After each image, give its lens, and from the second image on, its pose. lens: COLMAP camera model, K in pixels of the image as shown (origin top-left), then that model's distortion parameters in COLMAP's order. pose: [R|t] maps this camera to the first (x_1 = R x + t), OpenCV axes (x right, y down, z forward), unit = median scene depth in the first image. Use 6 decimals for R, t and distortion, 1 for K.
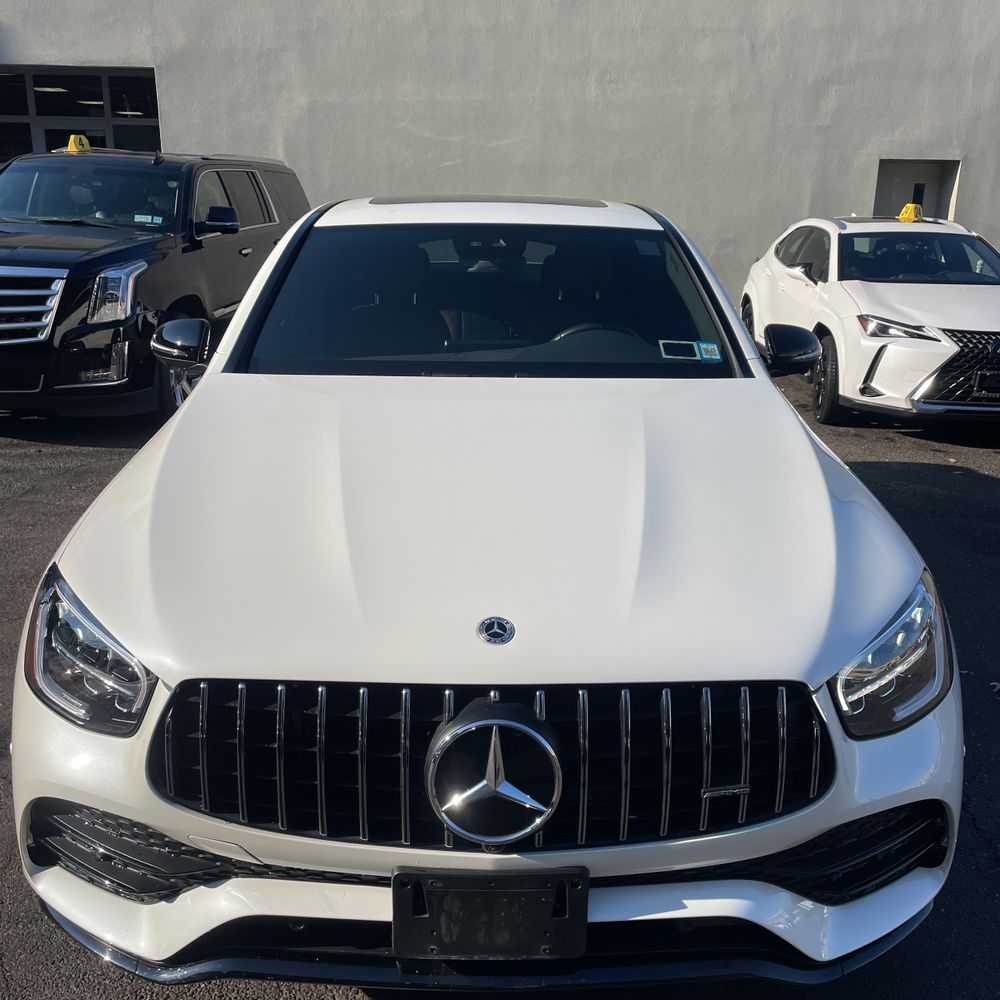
lens RADIAL K [[1009.5, 0, 492.6], [0, 1009.5, 508.1], [0, 0, 1]] dist [0.093622, -0.116201]
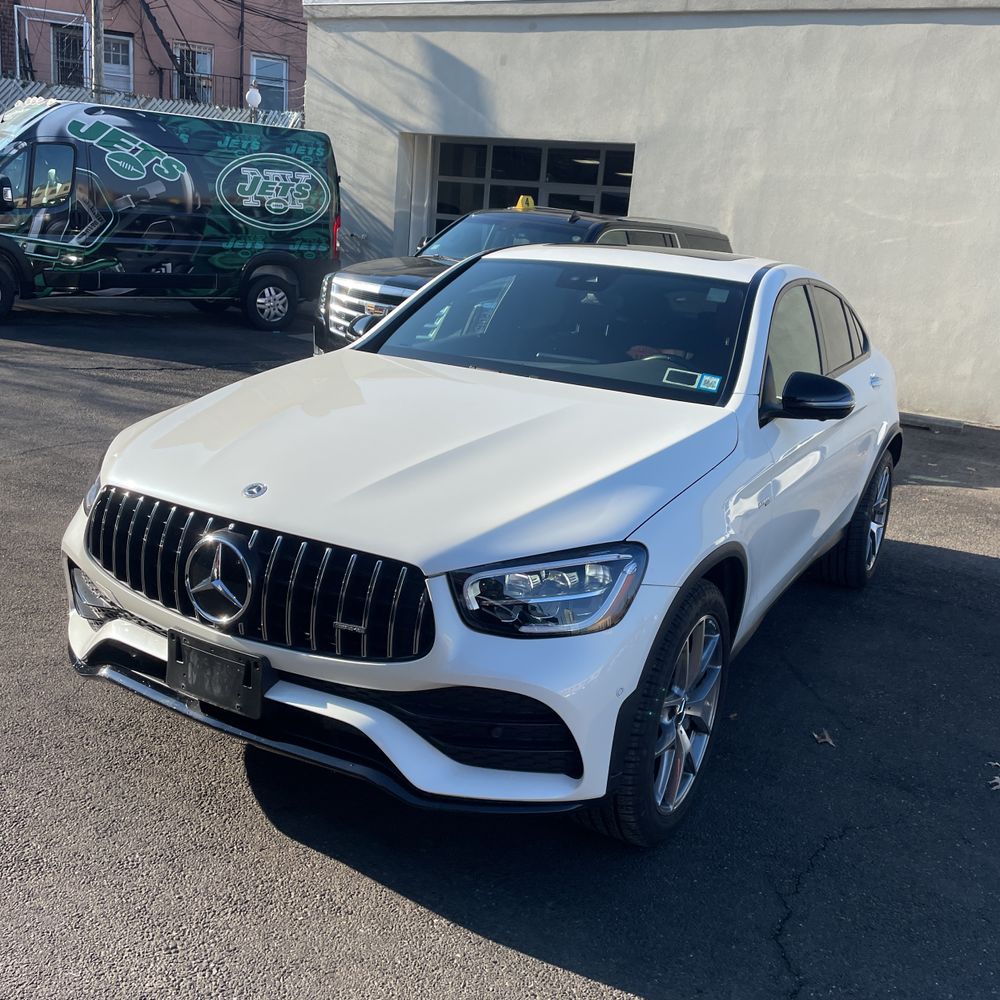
lens RADIAL K [[1007.8, 0, 499.5], [0, 1007.8, 497.1], [0, 0, 1]] dist [0.091910, -0.115870]
pose [[0.868071, 0.182759, -0.461576, 0.299772], [-0.216773, 0.975991, -0.021239, 0.024579], [0.446612, 0.118494, 0.886847, -0.052970]]
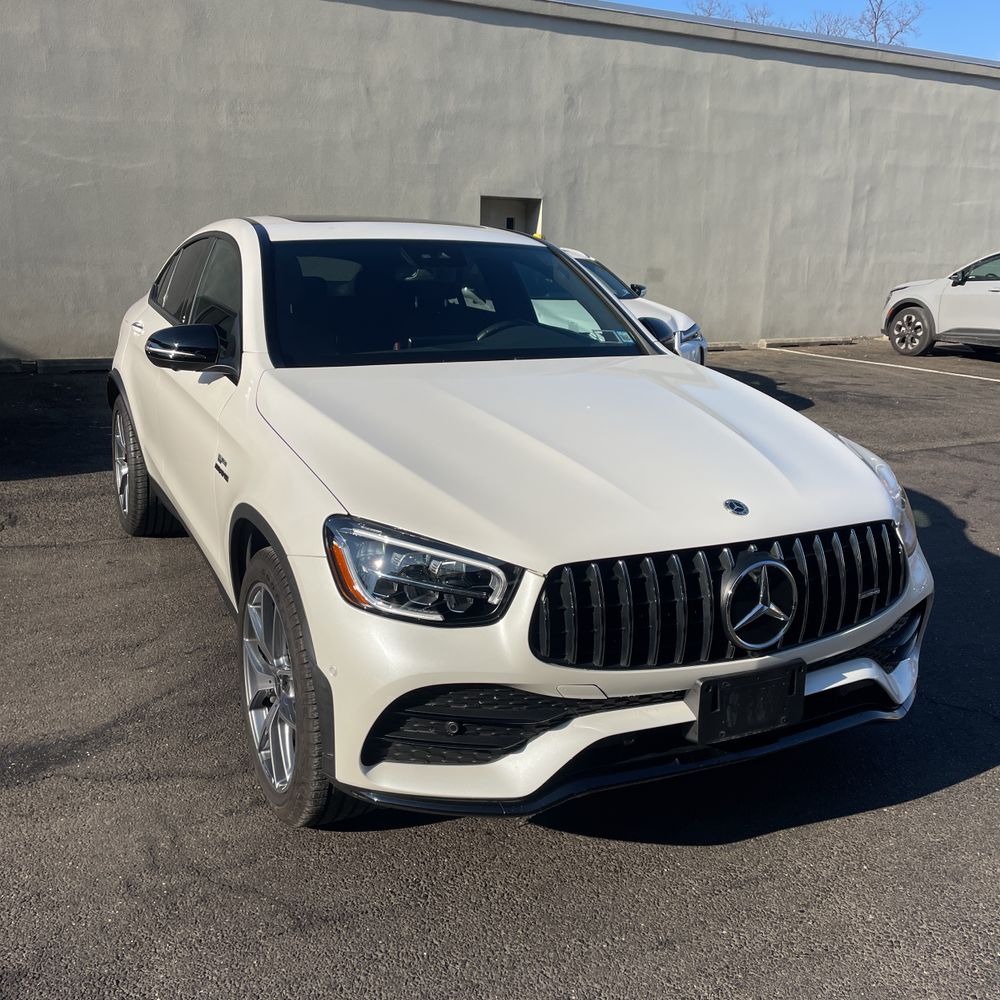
lens RADIAL K [[1007.3, 0, 507.3], [0, 1007.3, 494.6], [0, 0, 1]] dist [0.074622, -0.097867]
pose [[0.900895, -0.099434, 0.422493, -0.264719], [0.115498, 0.993229, -0.012522, 0.024534], [-0.418387, 0.060078, 0.906280, -0.052220]]
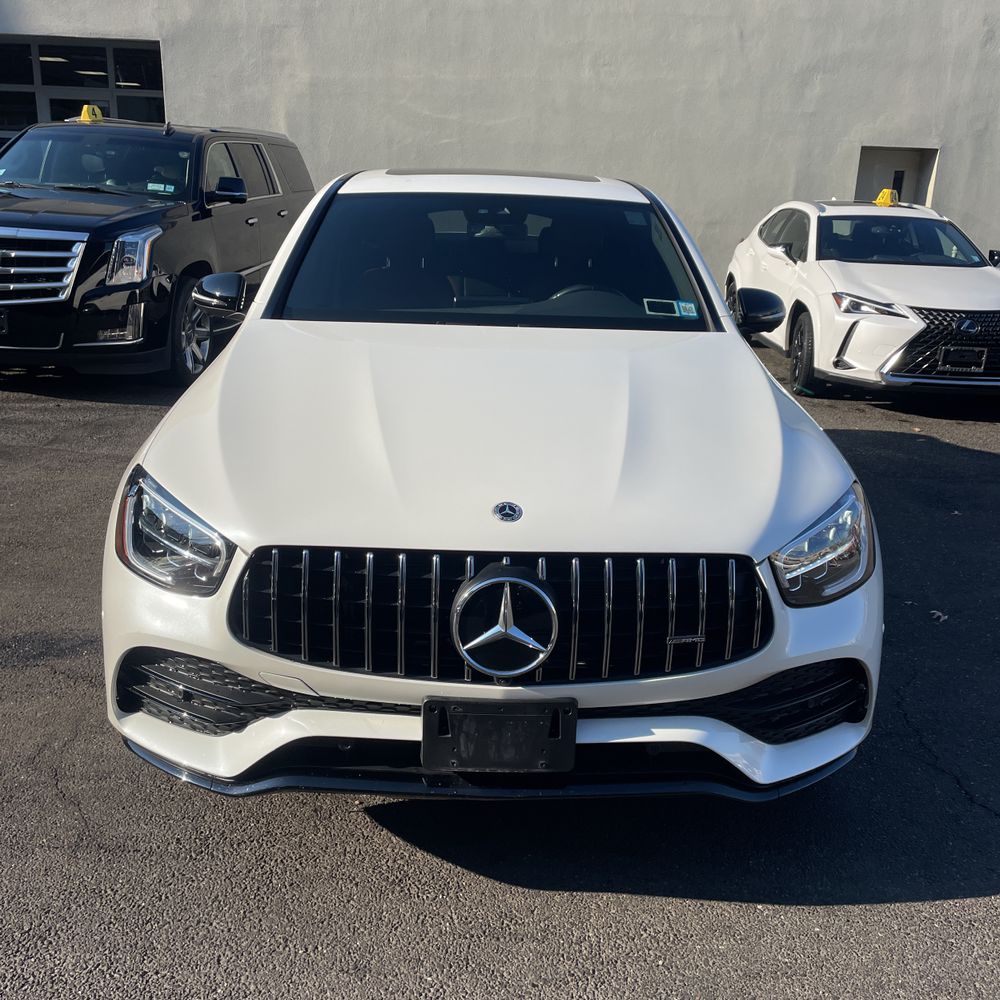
lens RADIAL K [[1007.8, 0, 499.5], [0, 1007.8, 497.1], [0, 0, 1]] dist [0.091910, -0.115870]
pose [[0.999694, 0.014991, 0.019690, -0.009221], [-0.015169, 0.999845, 0.008950, 0.026831], [-0.019553, -0.009246, 0.999766, -0.074474]]
